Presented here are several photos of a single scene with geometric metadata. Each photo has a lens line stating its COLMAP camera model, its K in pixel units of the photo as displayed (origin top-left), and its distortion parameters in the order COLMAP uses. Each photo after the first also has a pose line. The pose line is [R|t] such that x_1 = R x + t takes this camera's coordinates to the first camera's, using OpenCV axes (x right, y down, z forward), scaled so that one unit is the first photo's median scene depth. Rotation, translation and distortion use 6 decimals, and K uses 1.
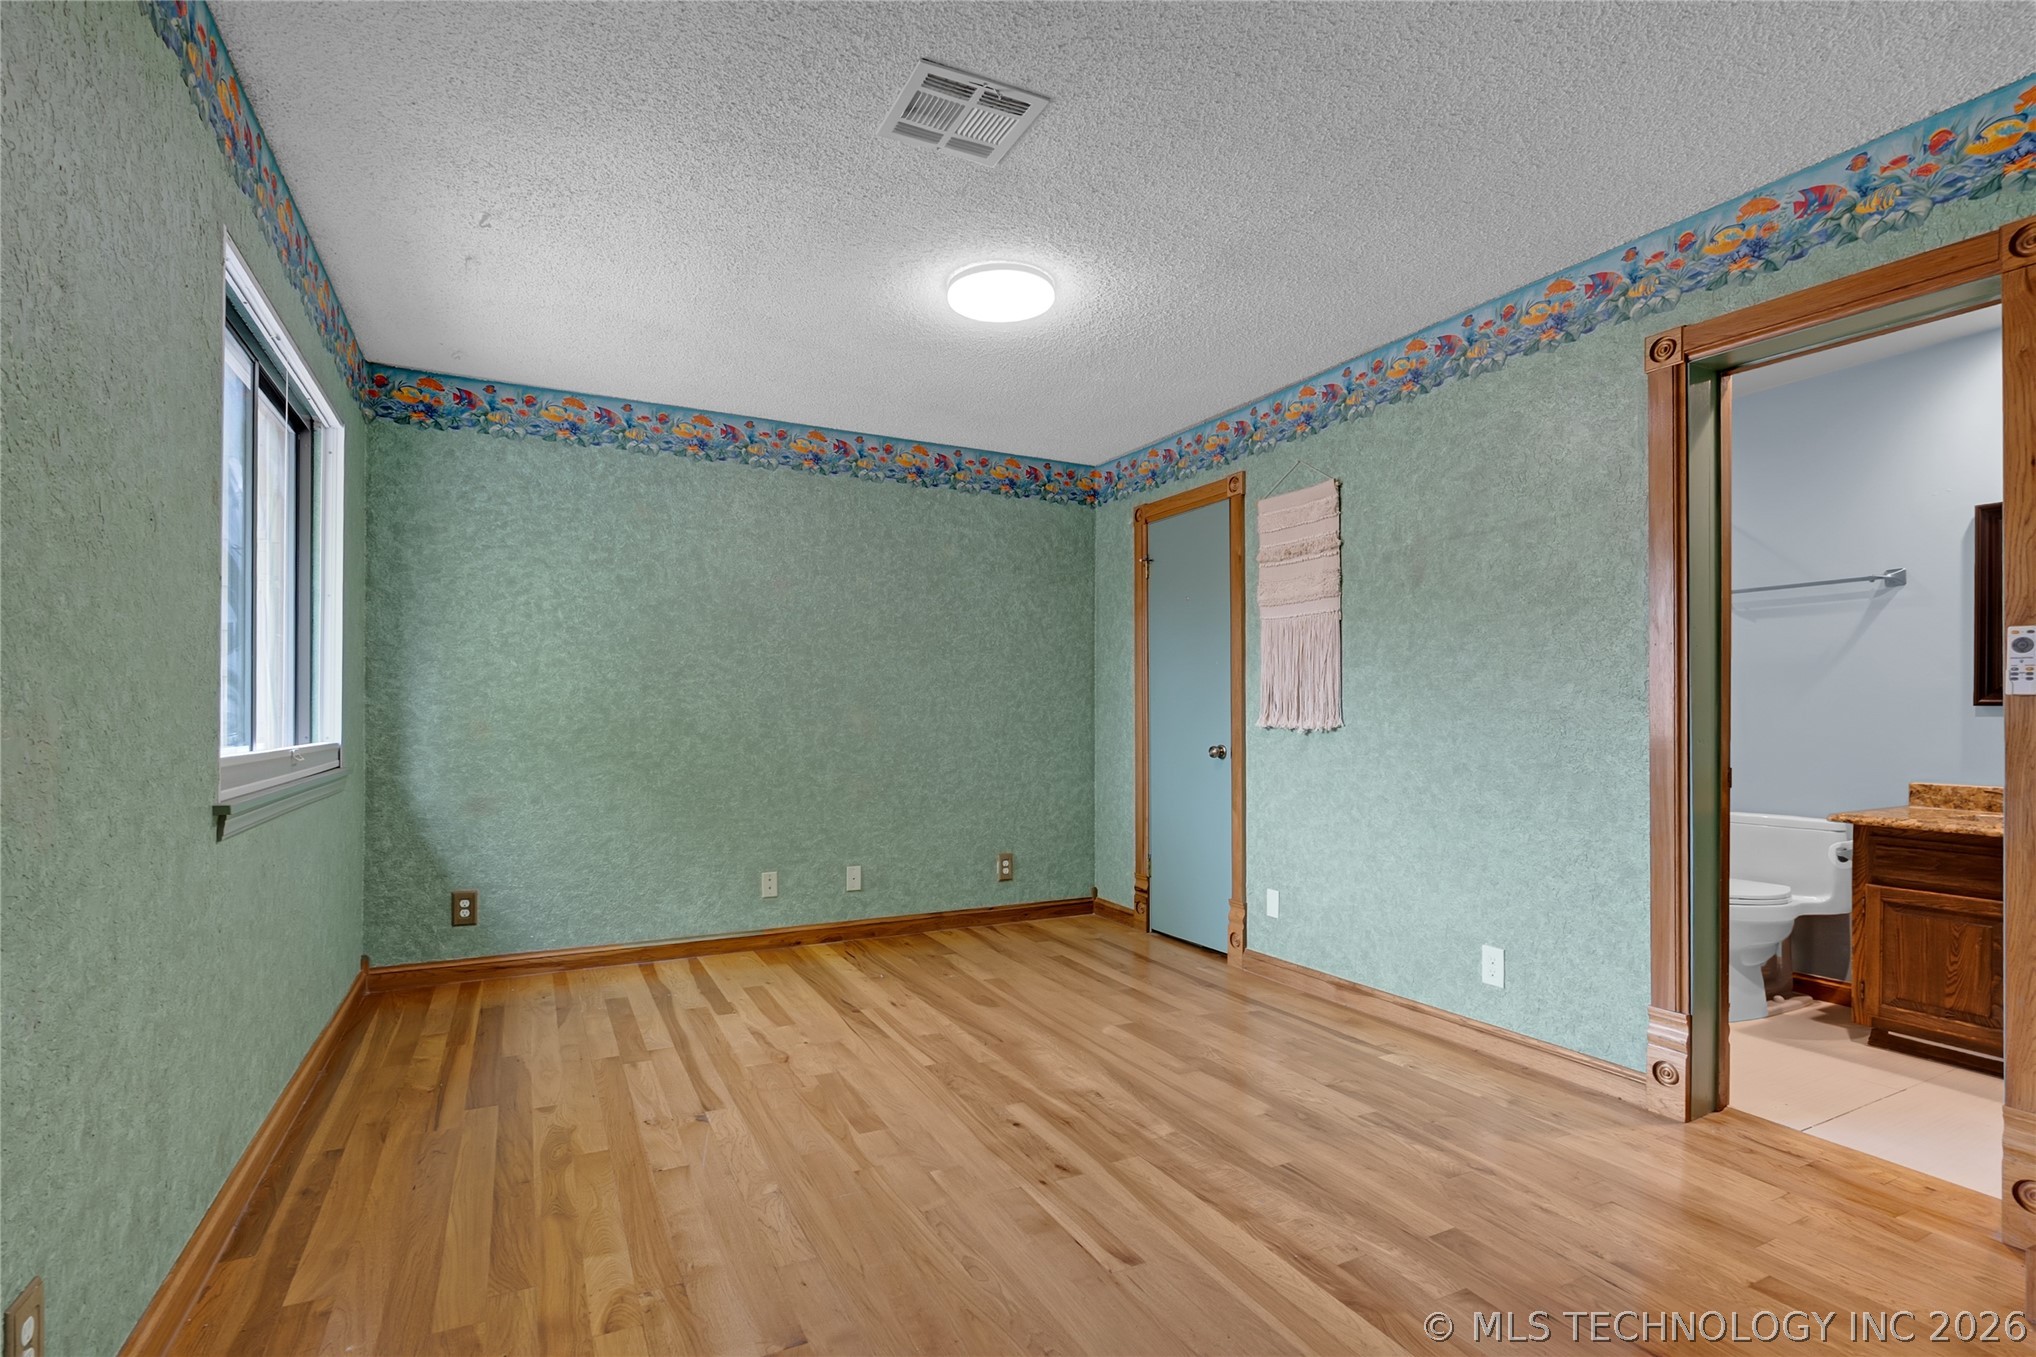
lens RADIAL K [[937.1, 0, 1063.6], [0, 937.1, 681.6], [0, 0, 1]] dist [-0.008875, 0.000683]
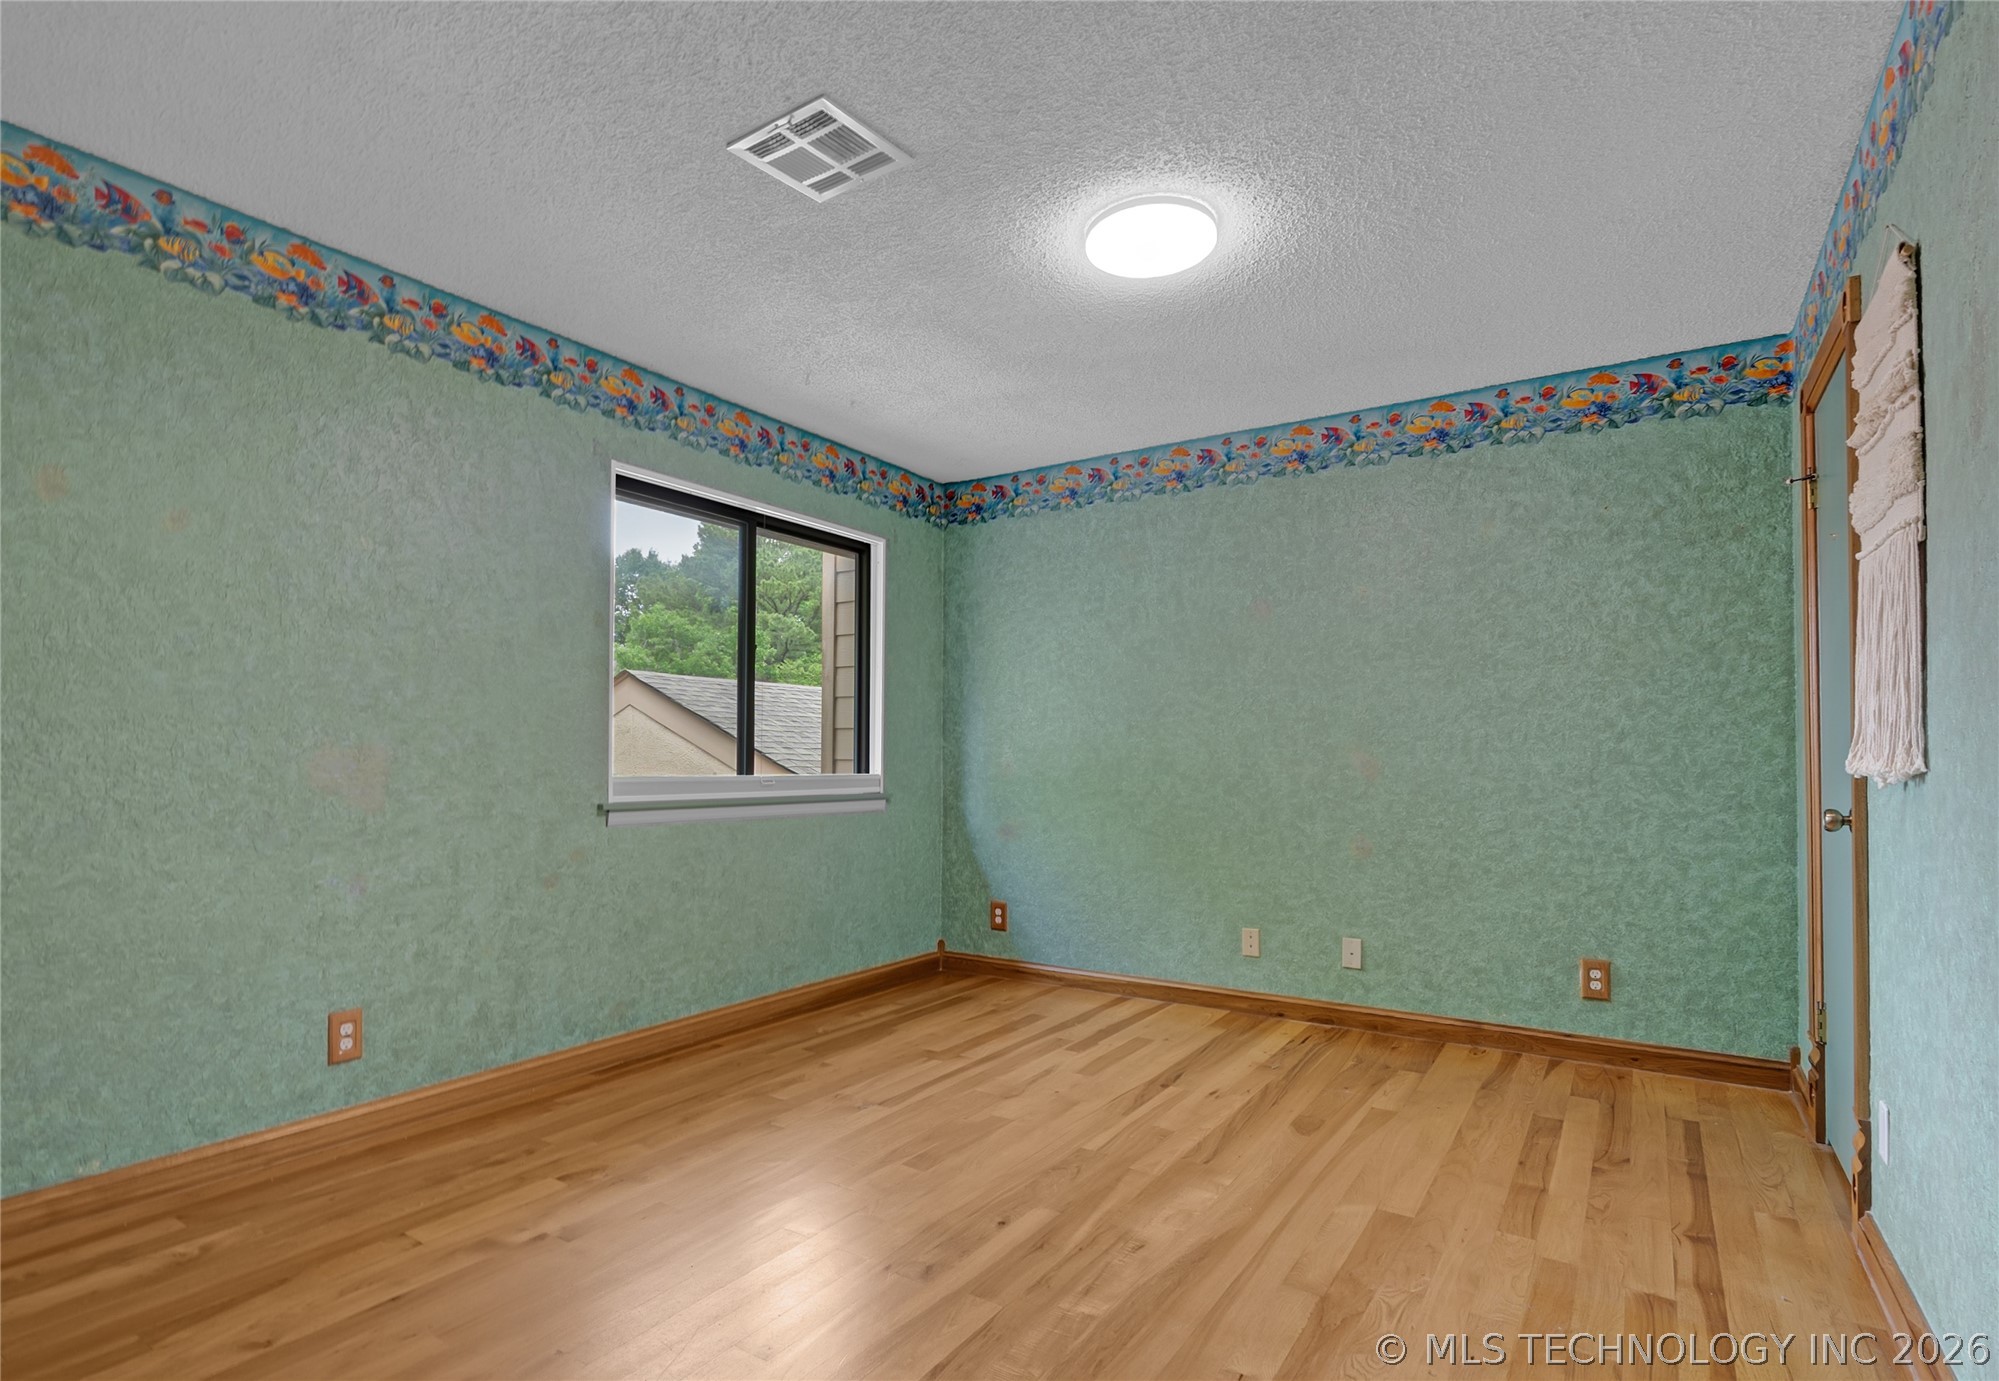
lens RADIAL K [[1041.8, 0, 998.7], [0, 1041.8, 707.1], [0, 0, 1]] dist [-0.005728, 0.000420]
pose [[0.471933, -0.044279, -0.880522, 0.482727], [0.029475, 0.998972, -0.034438, 0.018650], [0.881142, -0.009701, 0.472753, 0.326134]]
